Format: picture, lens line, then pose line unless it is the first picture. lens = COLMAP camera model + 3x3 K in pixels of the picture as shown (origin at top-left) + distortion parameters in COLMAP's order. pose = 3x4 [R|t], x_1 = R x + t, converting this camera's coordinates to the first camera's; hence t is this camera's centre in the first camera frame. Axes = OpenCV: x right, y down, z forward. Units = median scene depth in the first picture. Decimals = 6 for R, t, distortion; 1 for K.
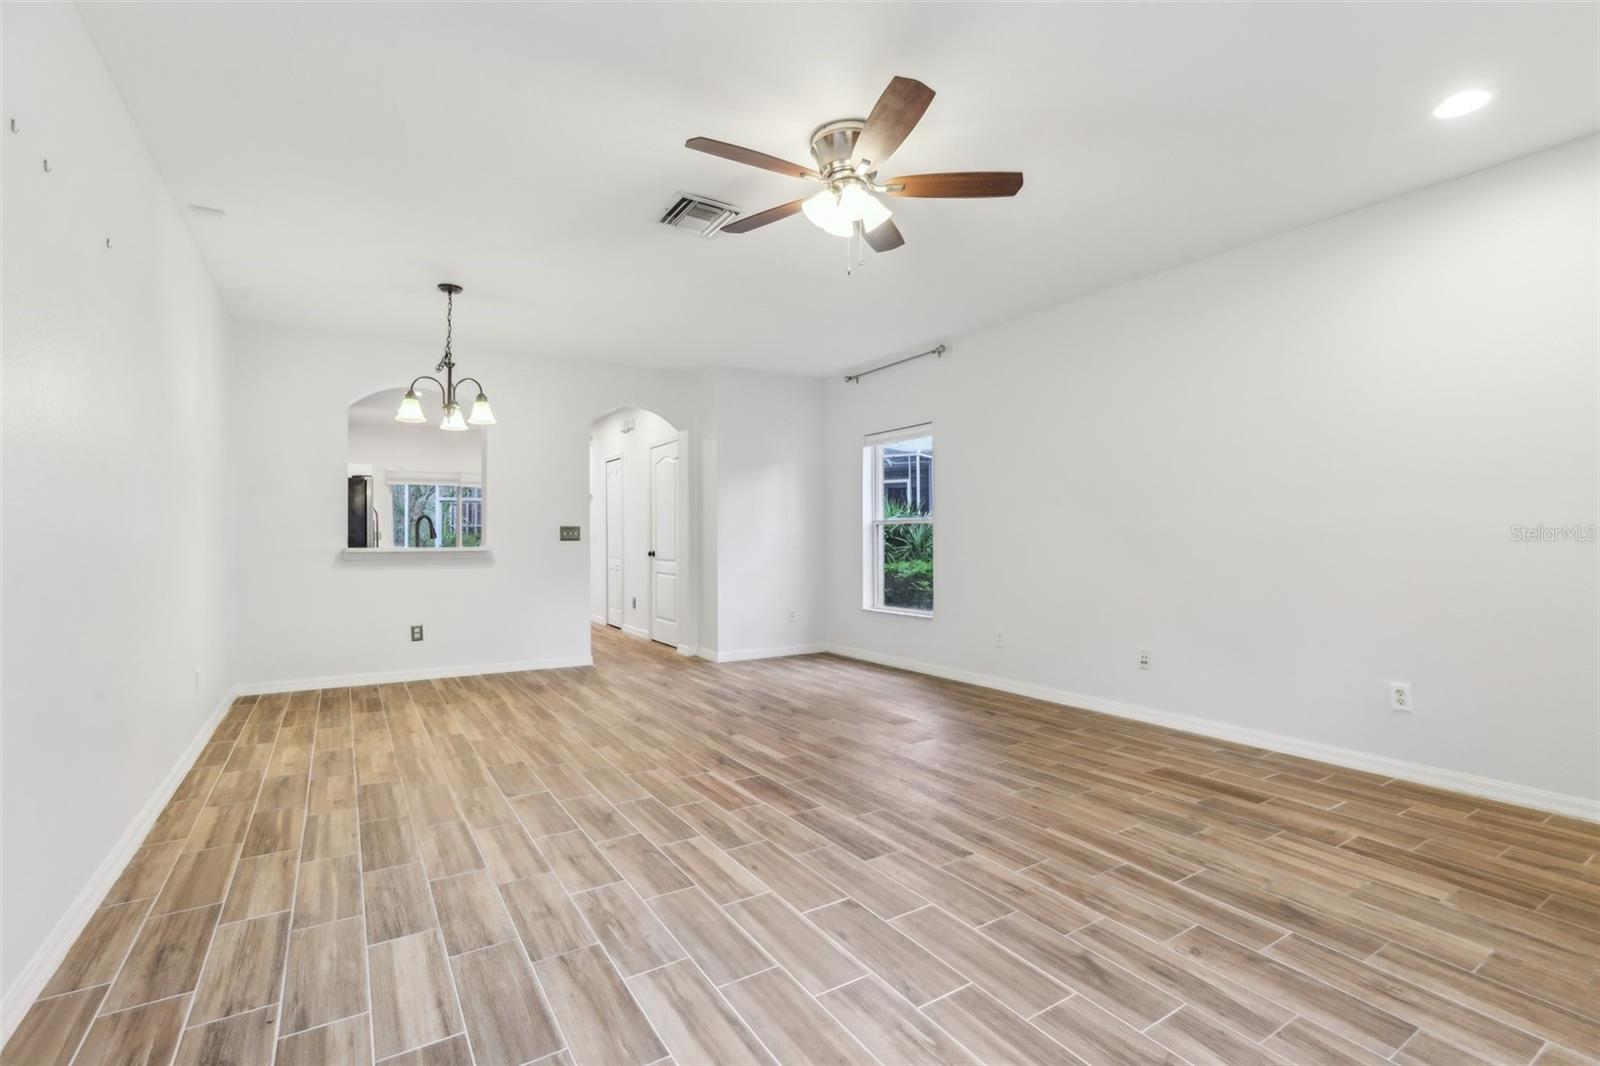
lens RADIAL K [[721.5, 0, 802.2], [0, 721.5, 531.7], [0, 0, 1]] dist [-0.048857, 0.020176]
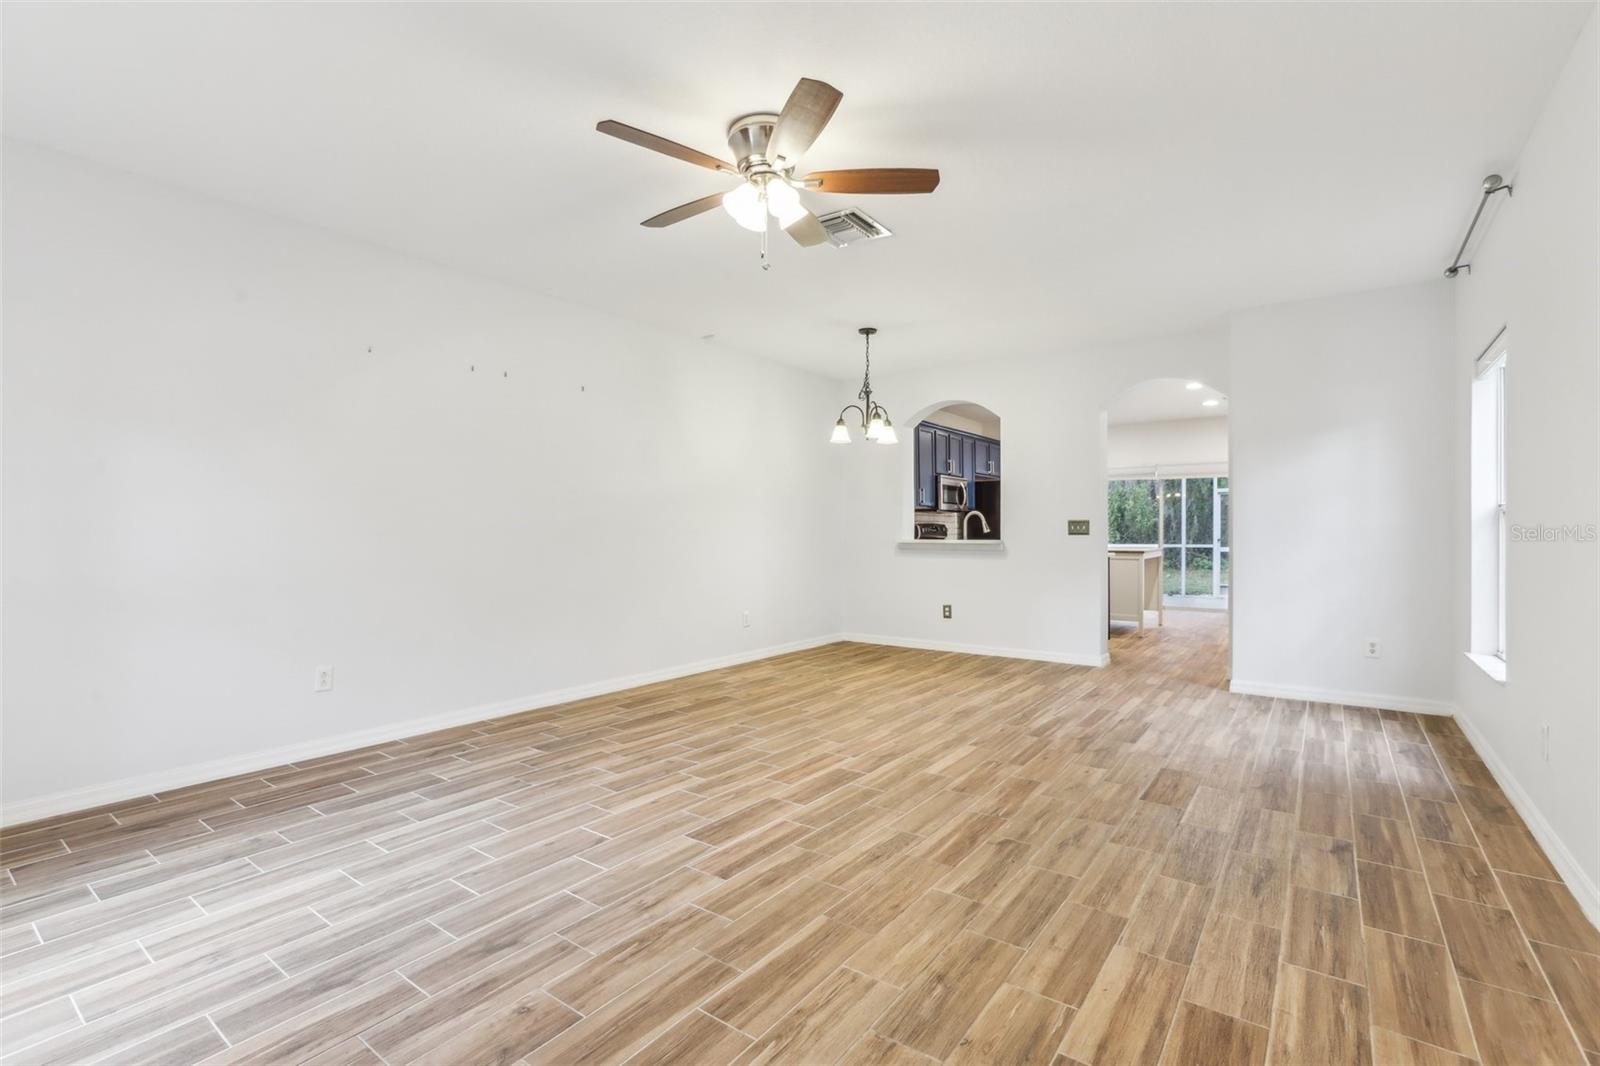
lens RADIAL K [[721.5, 0, 802.2], [0, 721.5, 531.7], [0, 0, 1]] dist [-0.048857, 0.020176]
pose [[0.379754, 0.004622, -0.925076, 0.947271], [0.006317, 0.999951, 0.007589, -0.003259], [0.925066, -0.008726, 0.379706, 0.626532]]
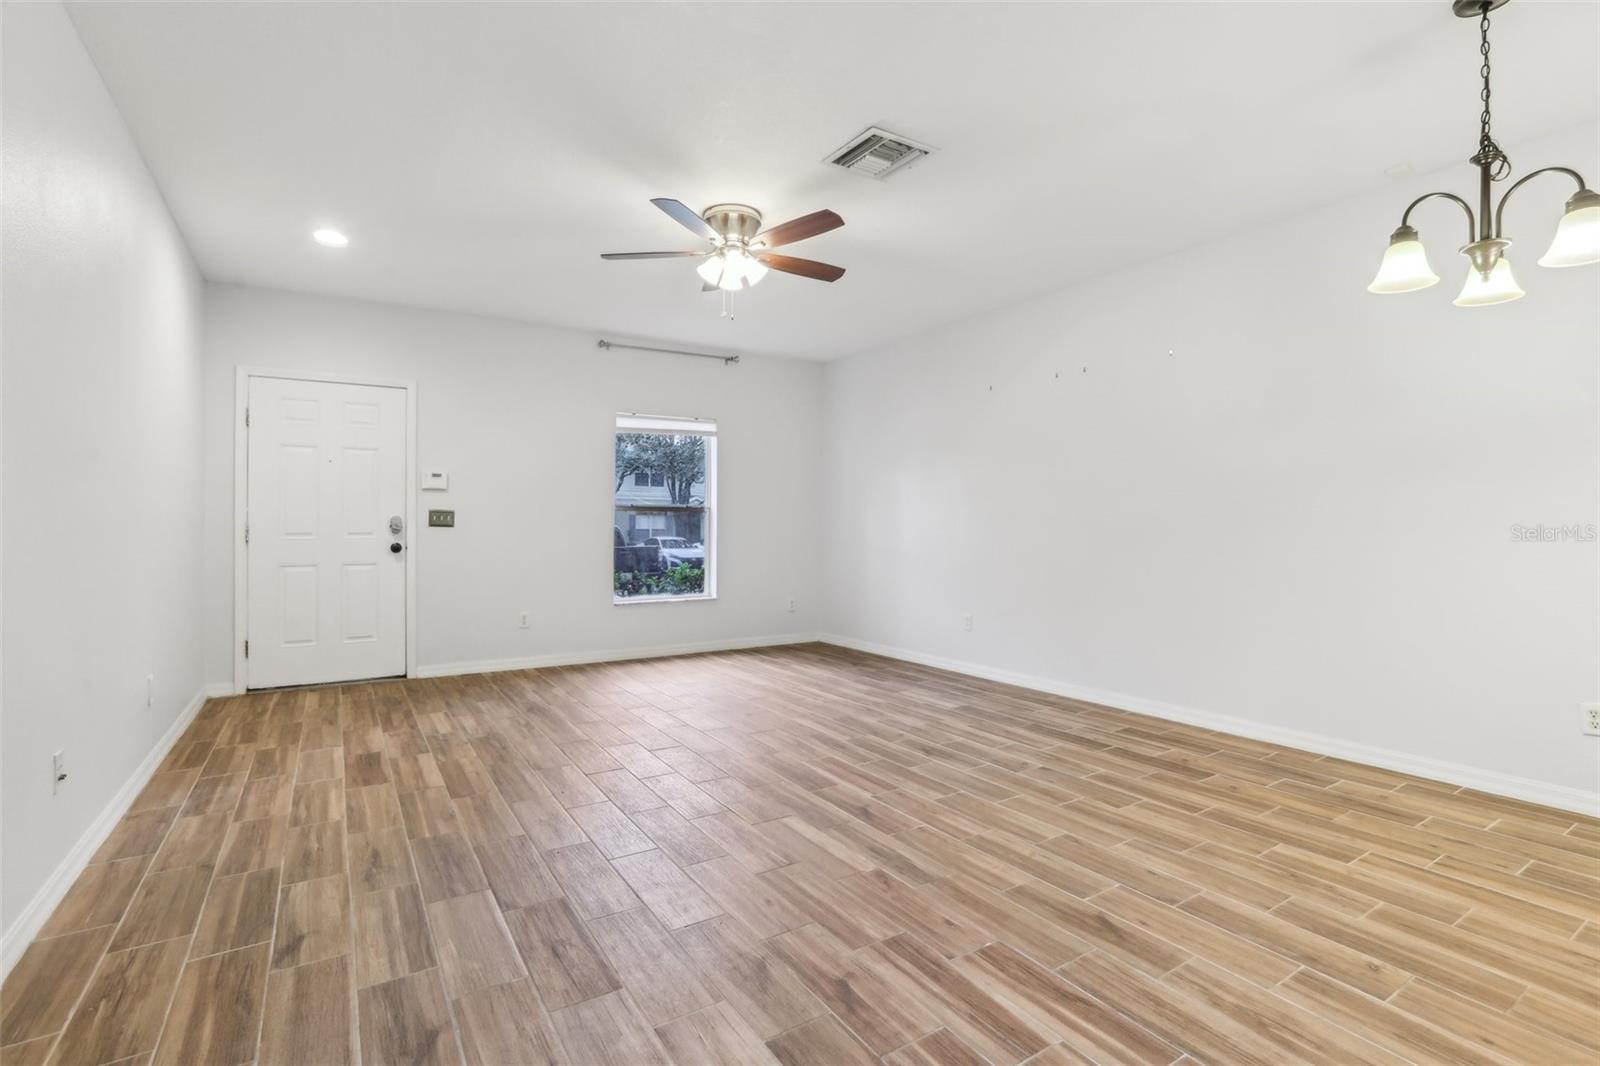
lens RADIAL K [[773.9, 0, 824.5], [0, 773.9, 516.5], [0, 0, 1]] dist [-0.052104, 0.022744]
pose [[-0.999453, 0.003366, -0.032908, -0.051905], [0.003911, 0.999856, -0.016507, 0.017165], [0.032848, -0.016627, -0.999322, 2.251370]]
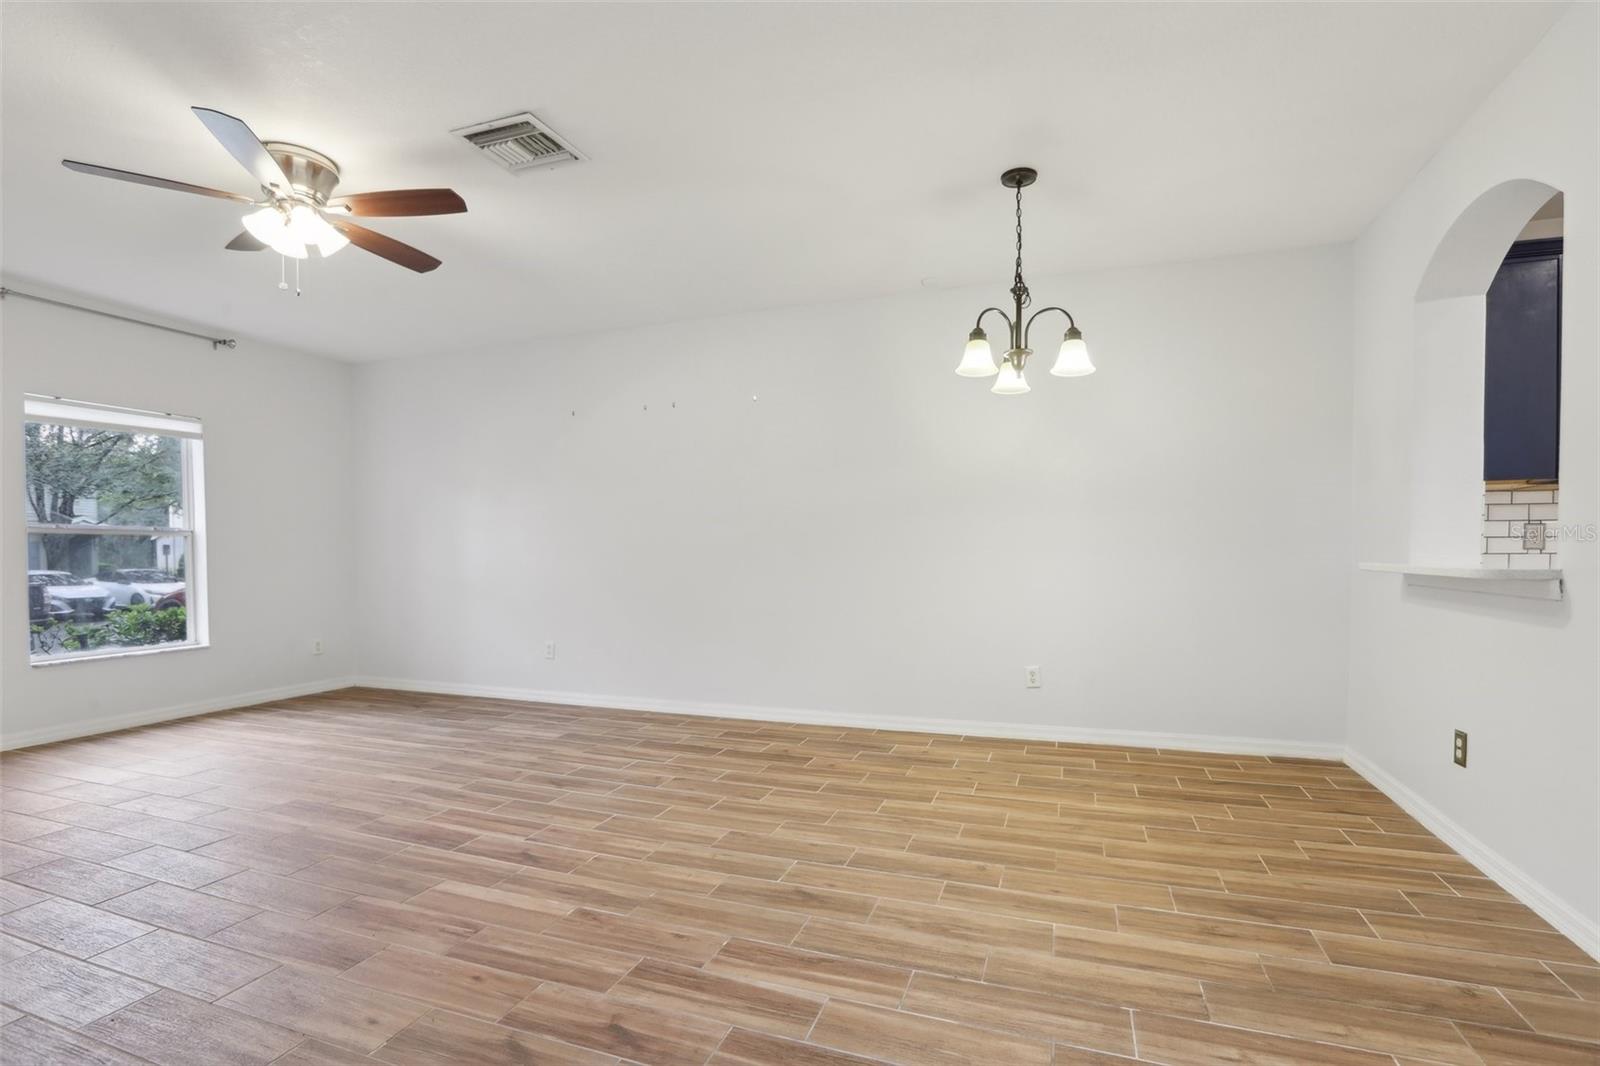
lens RADIAL K [[735.1, 0, 848.5], [0, 735.1, 573.1], [0, 0, 1]] dist [-0.073953, 0.024015]
pose [[-0.756971, 0.024386, -0.652994, 0.133627], [0.009676, 0.999612, 0.026113, 0.021854], [0.653377, 0.013448, -0.756913, 2.156308]]
